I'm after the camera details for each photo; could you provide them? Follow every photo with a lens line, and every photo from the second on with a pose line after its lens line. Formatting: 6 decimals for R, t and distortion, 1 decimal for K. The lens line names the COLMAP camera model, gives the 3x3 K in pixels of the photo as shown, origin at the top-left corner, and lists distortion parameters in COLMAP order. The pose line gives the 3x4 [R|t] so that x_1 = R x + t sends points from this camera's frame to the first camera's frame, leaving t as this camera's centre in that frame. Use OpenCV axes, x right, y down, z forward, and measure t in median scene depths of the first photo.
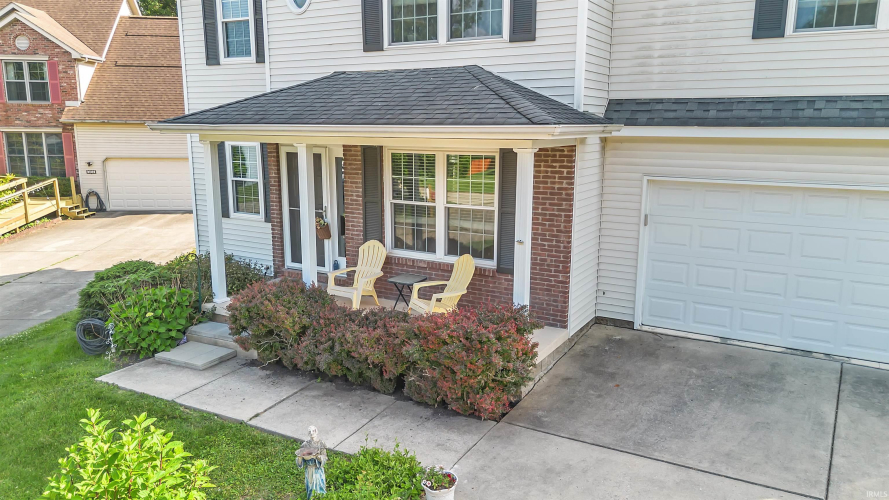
lens RADIAL K [[643.6, 0, 444.5], [0, 643.6, 250.0], [0, 0, 1]] dist [0.026983, -0.002062]
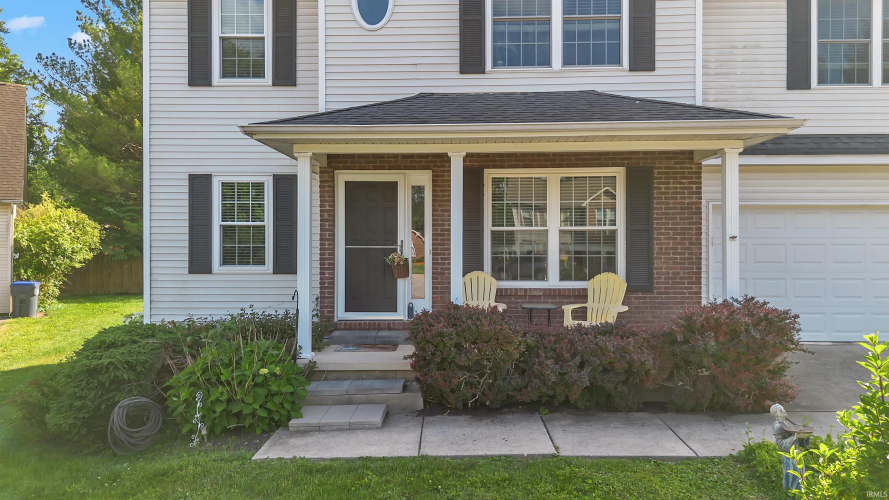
lens RADIAL K [[650.3, 0, 443.3], [0, 650.3, 236.3], [0, 0, 1]] dist [0.081083, -0.119549]
pose [[0.879016, 0.001529, 0.476790, -0.675864], [0.097391, 0.978335, -0.182688, 0.113394], [-0.466740, 0.207021, 0.859823, 0.258809]]
